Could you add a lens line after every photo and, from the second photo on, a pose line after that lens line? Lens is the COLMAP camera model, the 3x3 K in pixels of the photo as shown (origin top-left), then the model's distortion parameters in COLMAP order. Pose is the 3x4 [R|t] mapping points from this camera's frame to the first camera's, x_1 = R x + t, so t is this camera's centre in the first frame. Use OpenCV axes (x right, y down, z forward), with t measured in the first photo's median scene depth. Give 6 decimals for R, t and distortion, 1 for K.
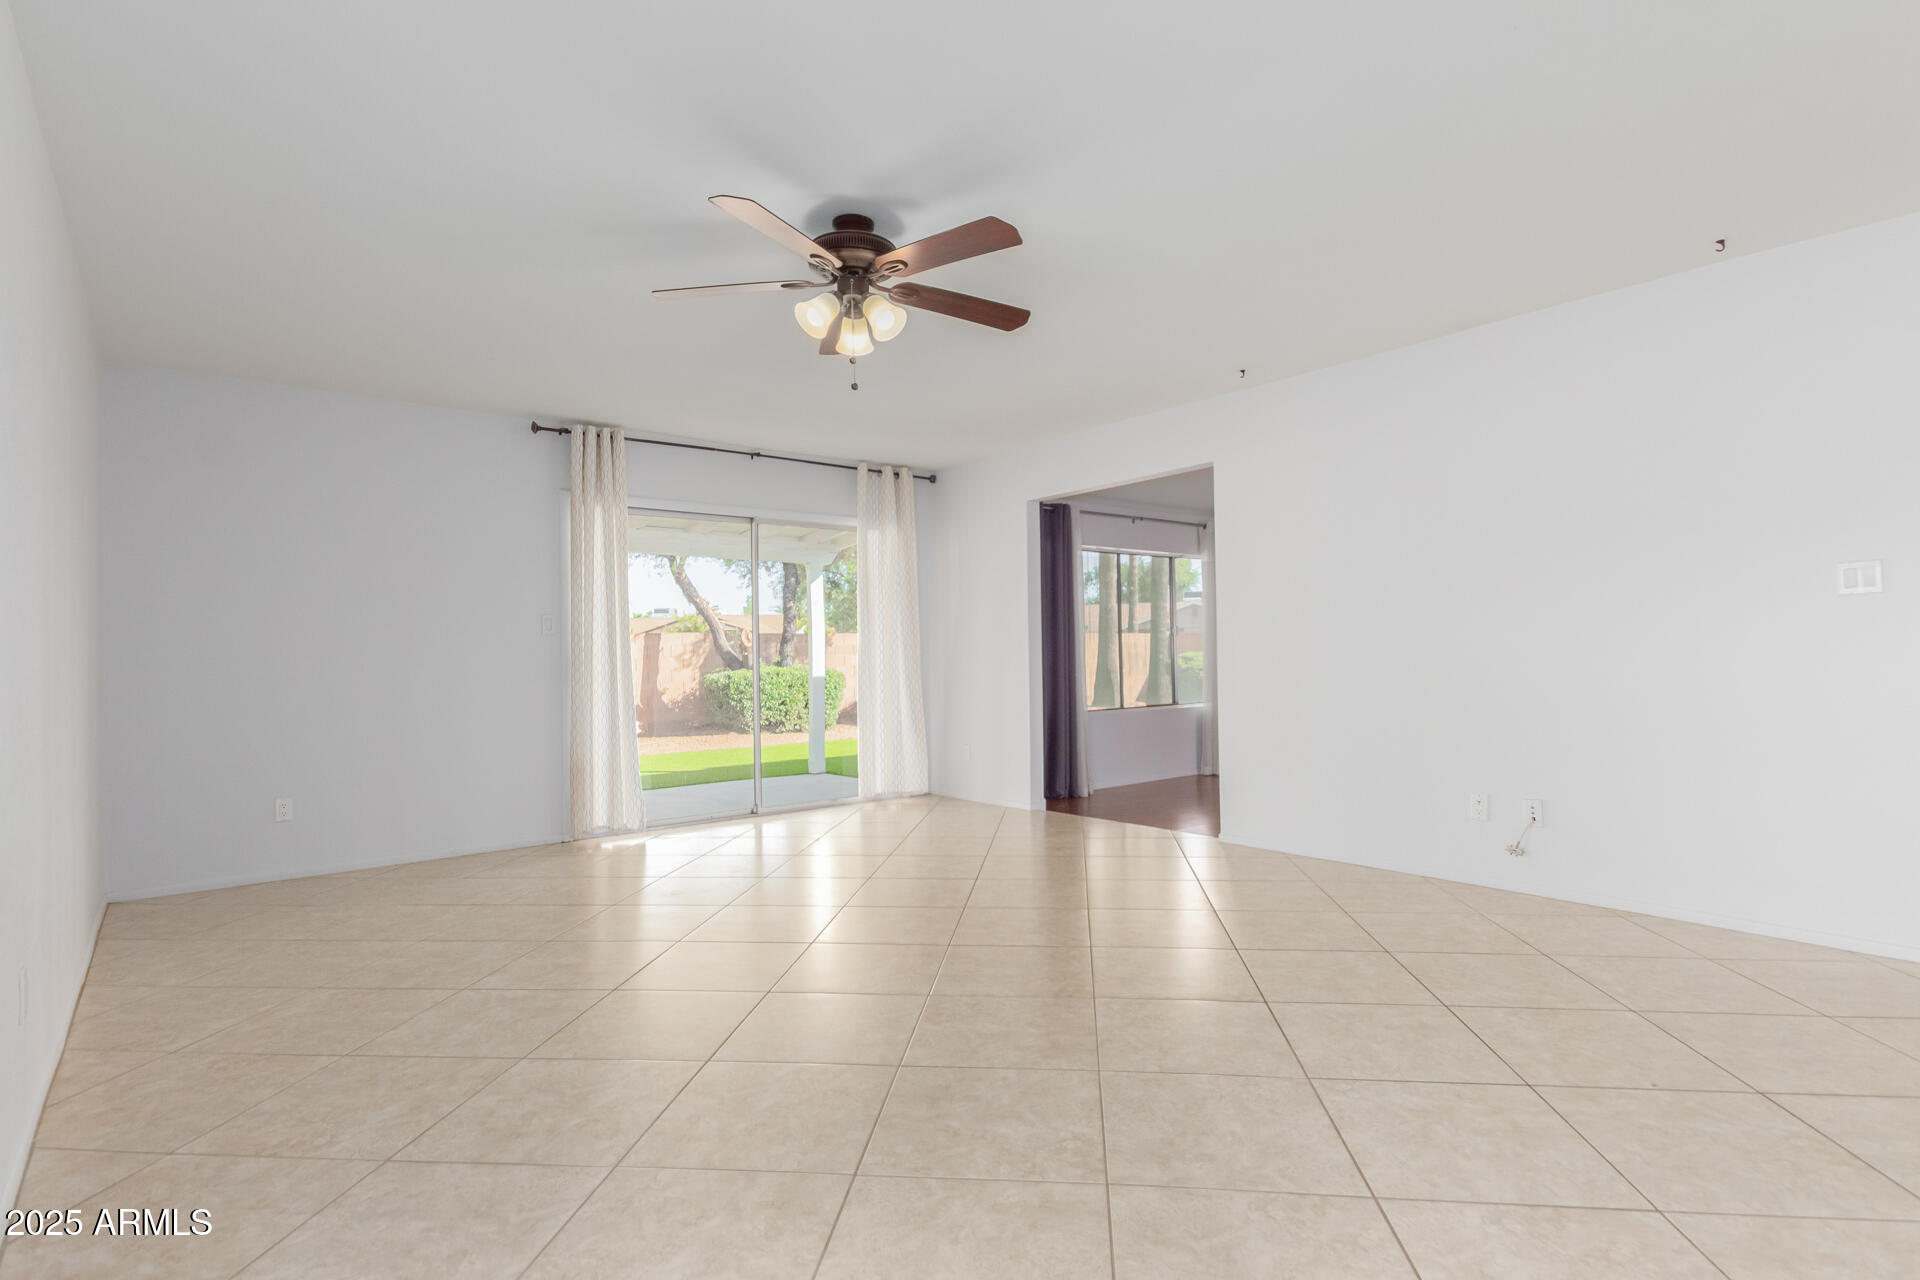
lens RADIAL K [[928.9, 0, 968.2], [0, 928.9, 651.9], [0, 0, 1]] dist [-0.000646, -0.001535]
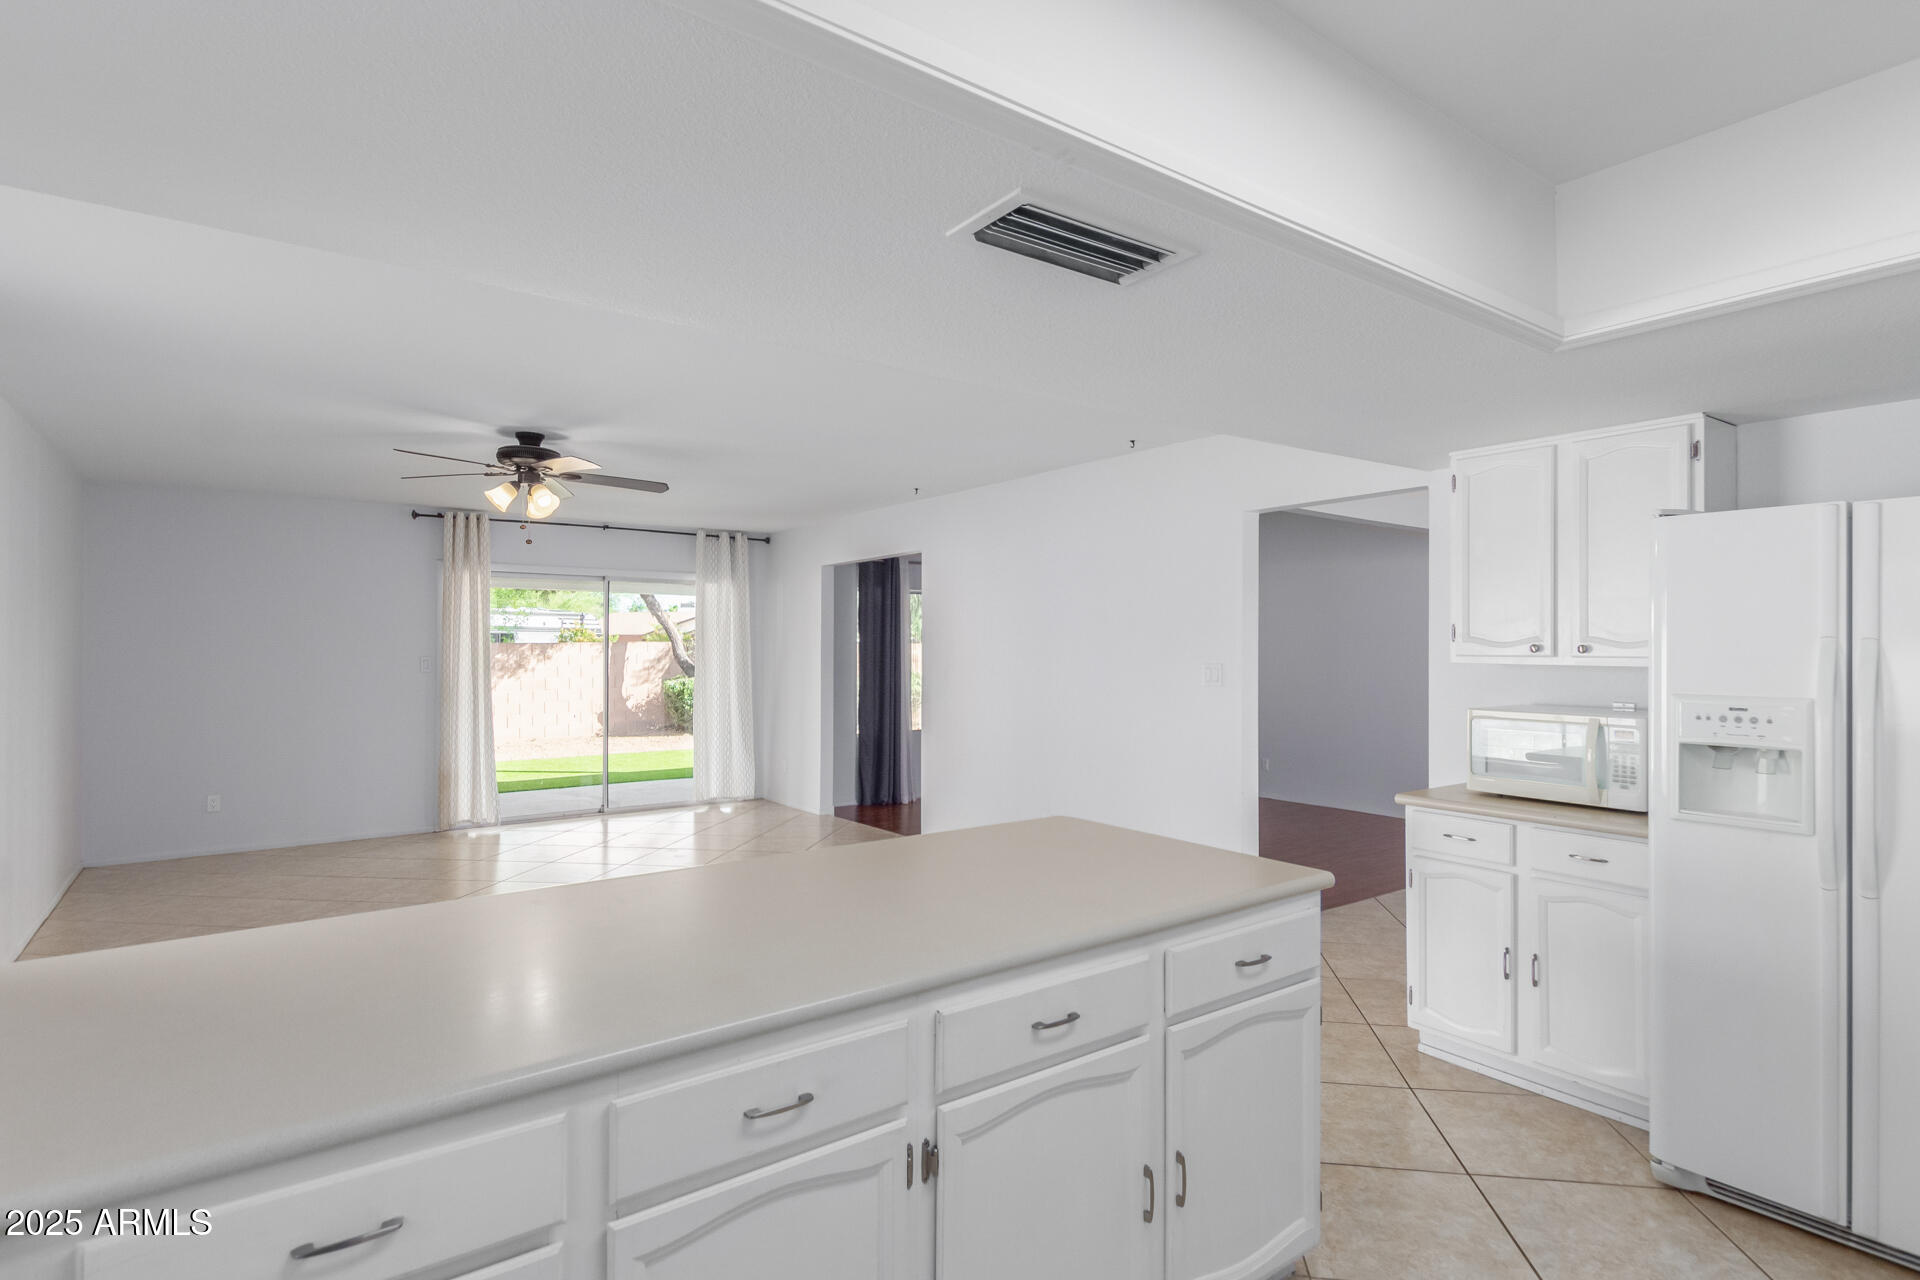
lens RADIAL K [[928.9, 0, 968.2], [0, 928.9, 651.9], [0, 0, 1]] dist [-0.000646, -0.001535]
pose [[0.999278, 0.015841, -0.034534, 0.303341], [-0.015681, 0.999865, 0.004883, -0.056133], [0.034607, -0.004338, 0.999392, -0.234923]]
